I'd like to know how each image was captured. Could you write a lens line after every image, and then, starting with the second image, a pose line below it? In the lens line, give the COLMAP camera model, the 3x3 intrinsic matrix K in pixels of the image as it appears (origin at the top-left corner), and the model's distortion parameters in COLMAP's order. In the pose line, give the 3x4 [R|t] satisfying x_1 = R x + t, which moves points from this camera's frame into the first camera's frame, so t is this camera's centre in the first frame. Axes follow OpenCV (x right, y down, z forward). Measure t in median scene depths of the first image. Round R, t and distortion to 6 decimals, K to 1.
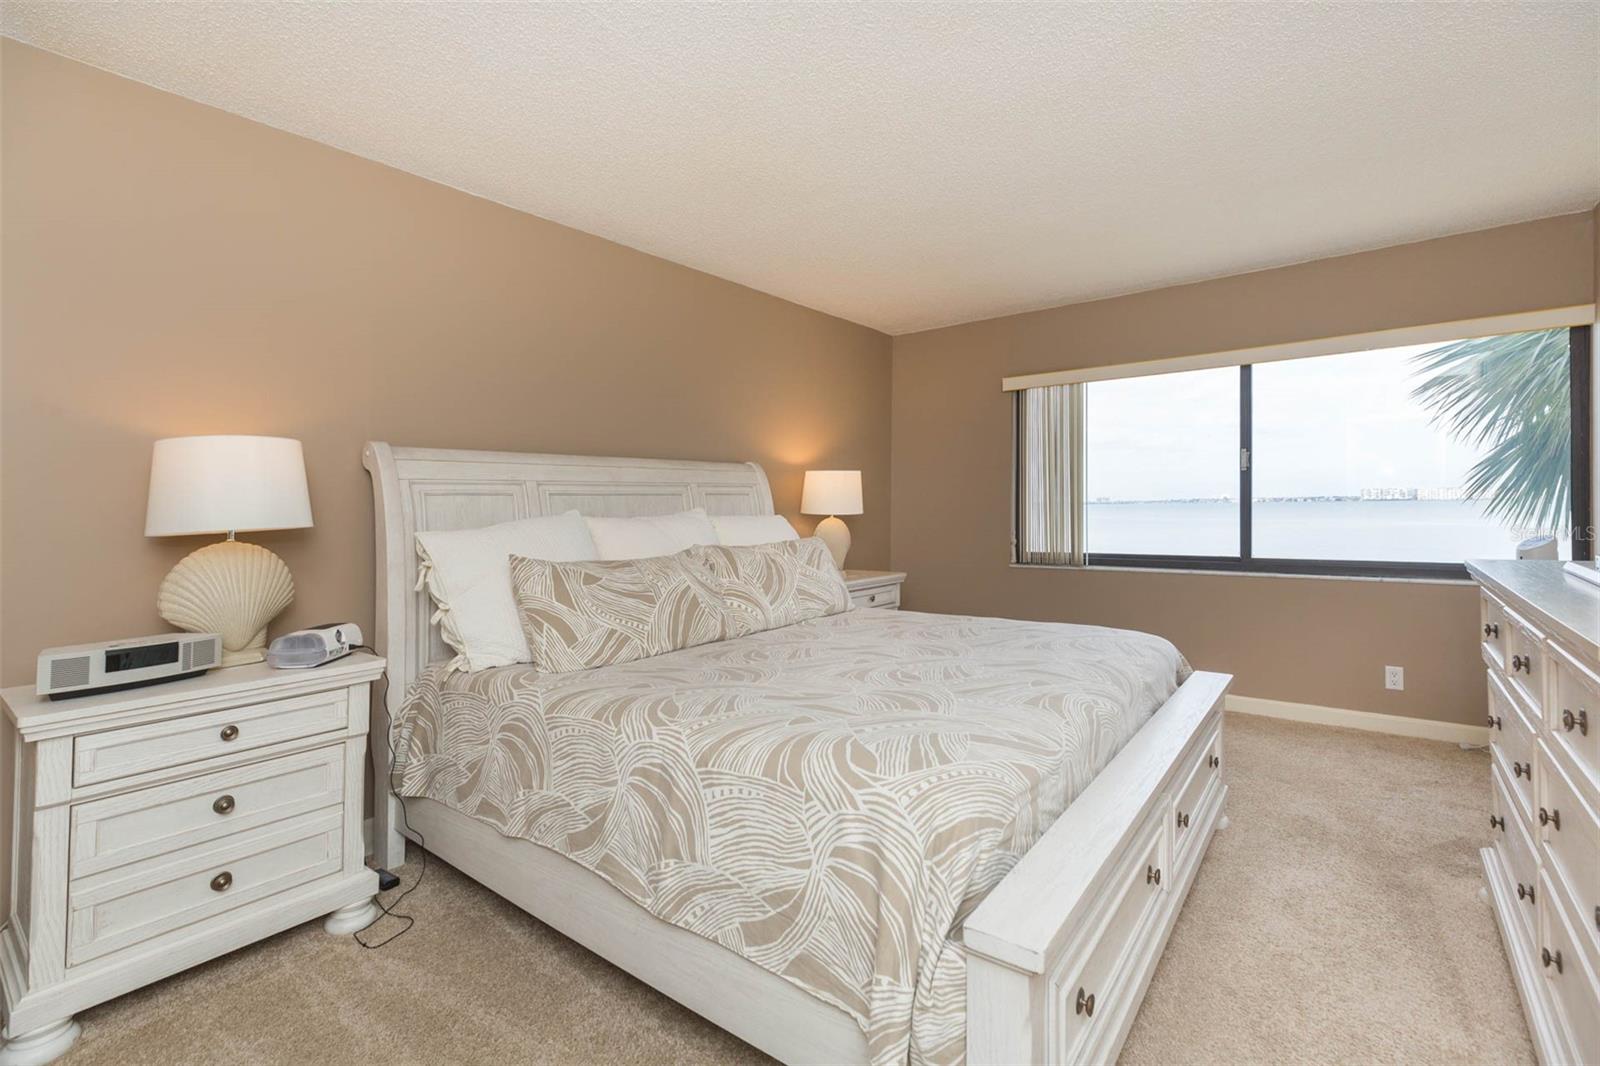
lens RADIAL K [[717.7, 0, 796.0], [0, 717.7, 515.8], [0, 0, 1]] dist [0.001047, 0.000331]
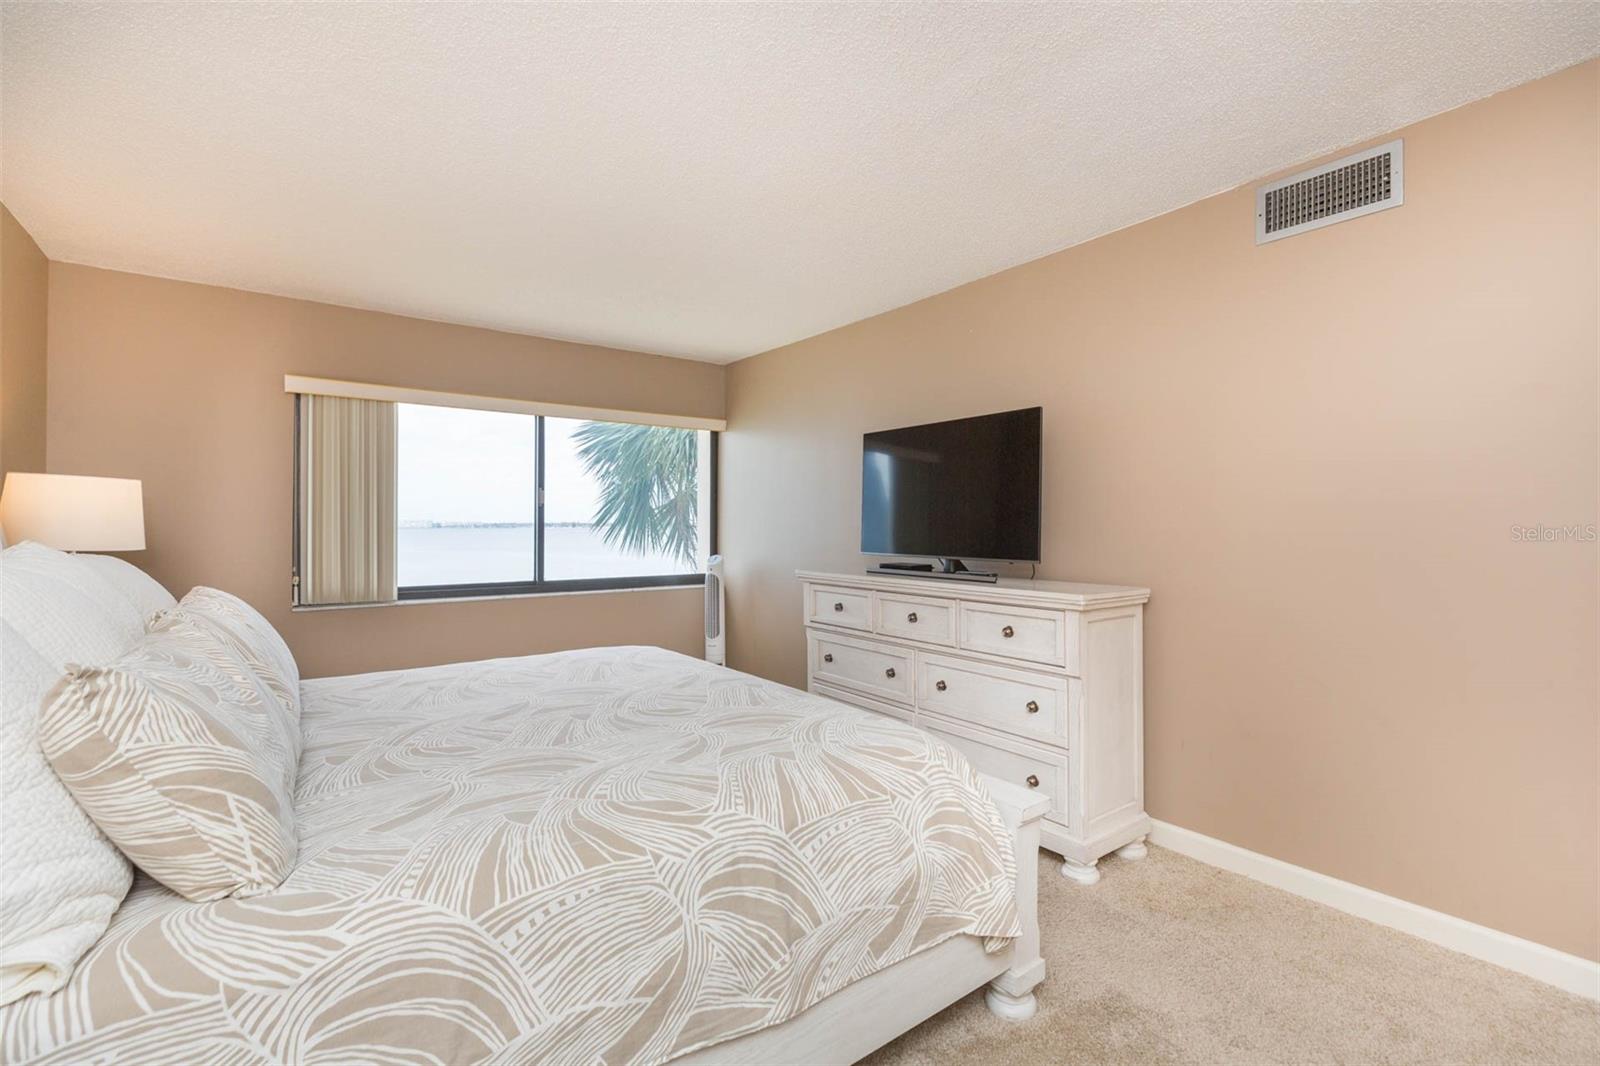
lens RADIAL K [[717.7, 0, 807.1], [0, 717.7, 529.1], [0, 0, 1]] dist [0.001047, 0.000331]
pose [[0.264167, 0.011390, 0.964410, -0.862746], [0.004135, 0.999908, -0.012942, -0.021603], [-0.964468, 0.007407, 0.264095, 0.619004]]
